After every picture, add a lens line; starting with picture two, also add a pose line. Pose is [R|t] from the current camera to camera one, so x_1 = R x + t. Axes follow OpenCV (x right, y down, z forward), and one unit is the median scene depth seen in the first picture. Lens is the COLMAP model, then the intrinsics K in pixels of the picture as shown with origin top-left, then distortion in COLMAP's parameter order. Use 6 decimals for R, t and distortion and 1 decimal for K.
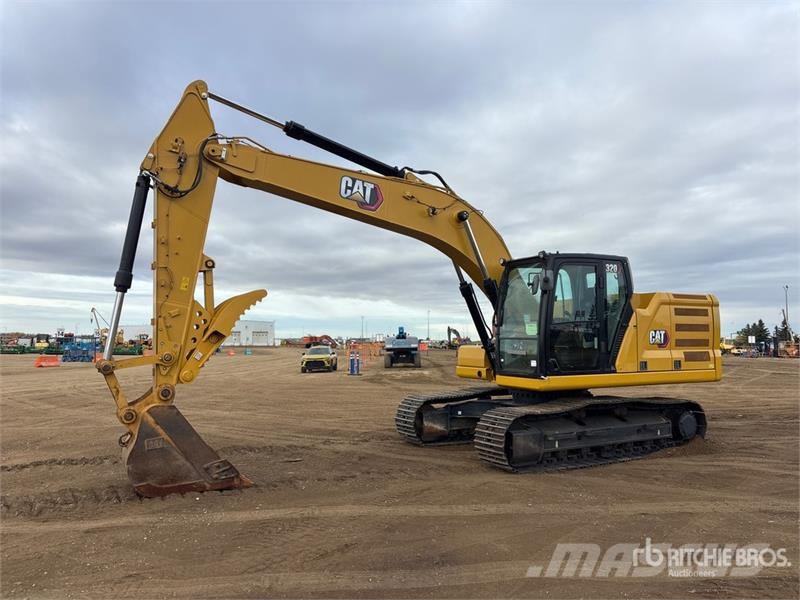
lens RADIAL K [[605.9, 0, 397.5], [0, 605.9, 302.7], [0, 0, 1]] dist [0.010150, -0.001253]
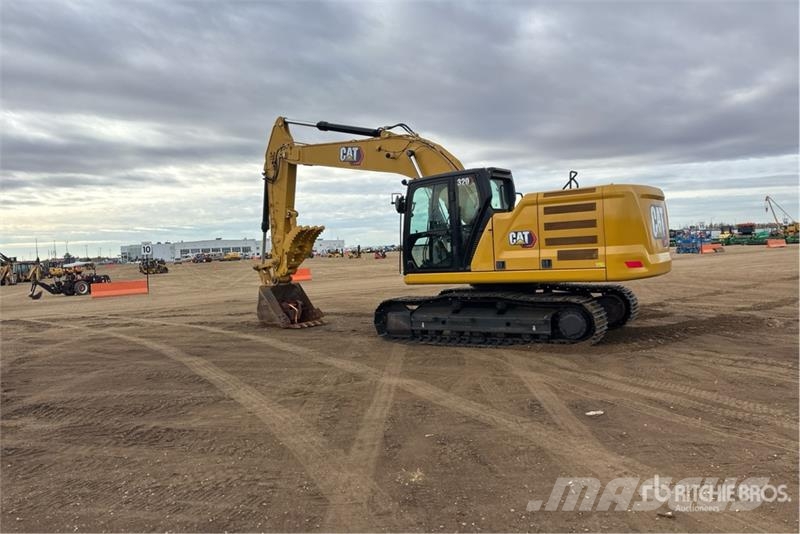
lens RADIAL K [[605.6, 0, 410.2], [0, 605.6, 279.0], [0, 0, 1]] dist [0.005820, -0.002365]
pose [[0.474220, 0.019424, -0.880192, 1.368769], [0.106826, 0.991100, 0.079426, 0.025330], [0.873901, -0.131693, 0.467925, 0.360819]]
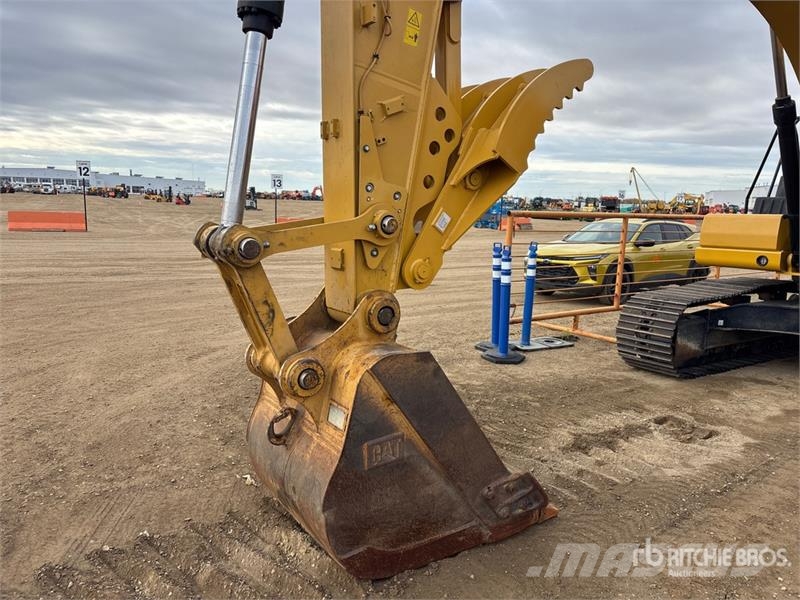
lens RADIAL K [[605.9, 0, 397.5], [0, 605.9, 302.7], [0, 0, 1]] dist [0.010150, -0.001253]
pose [[0.995558, 0.007858, 0.093818, -0.338640], [-0.027592, 0.977106, 0.210959, 0.048368], [-0.090013, -0.212610, 0.972982, 0.514528]]
